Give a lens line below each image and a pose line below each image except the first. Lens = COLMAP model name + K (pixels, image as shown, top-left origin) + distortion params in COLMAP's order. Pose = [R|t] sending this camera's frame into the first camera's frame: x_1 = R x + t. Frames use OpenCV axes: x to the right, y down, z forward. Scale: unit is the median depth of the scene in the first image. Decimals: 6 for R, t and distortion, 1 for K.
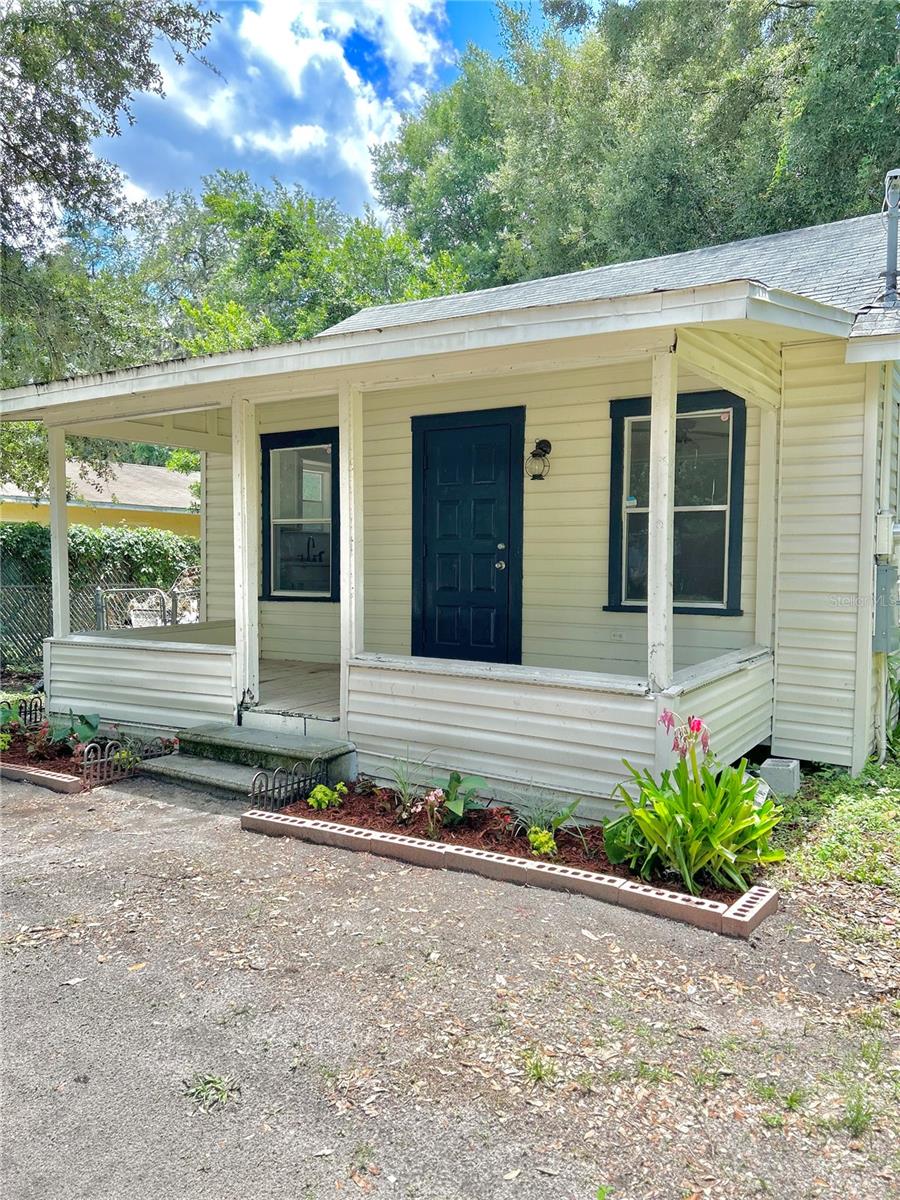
lens RADIAL K [[905.9, 0, 444.7], [0, 905.9, 599.7], [0, 0, 1]] dist [0.027712, -0.001779]
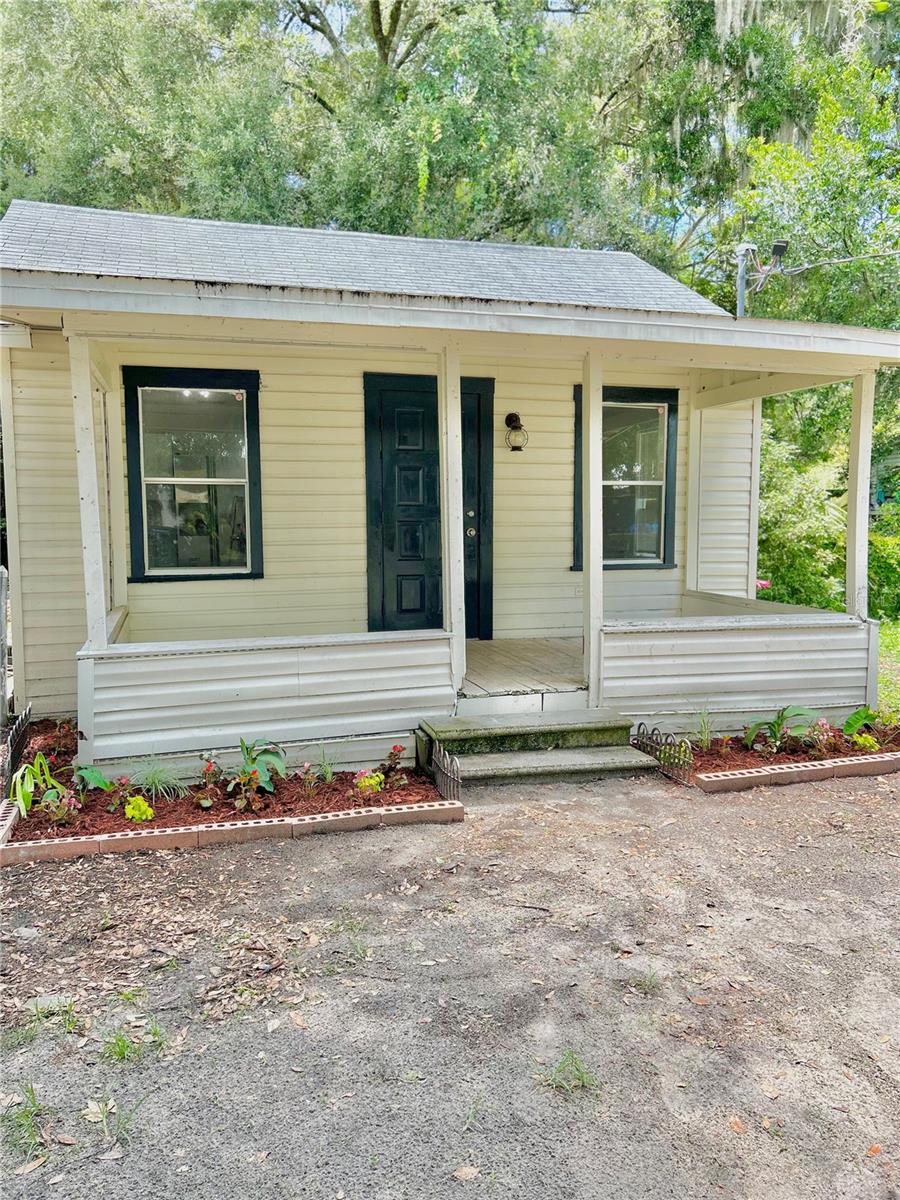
lens RADIAL K [[905.9, 0, 445.5], [0, 905.9, 600.9], [0, 0, 1]] dist [0.027712, -0.001779]
pose [[0.656492, -0.071199, 0.750966, -0.762189], [0.040995, 0.997432, 0.058729, -0.022774], [-0.753219, -0.007769, 0.657724, 0.361908]]
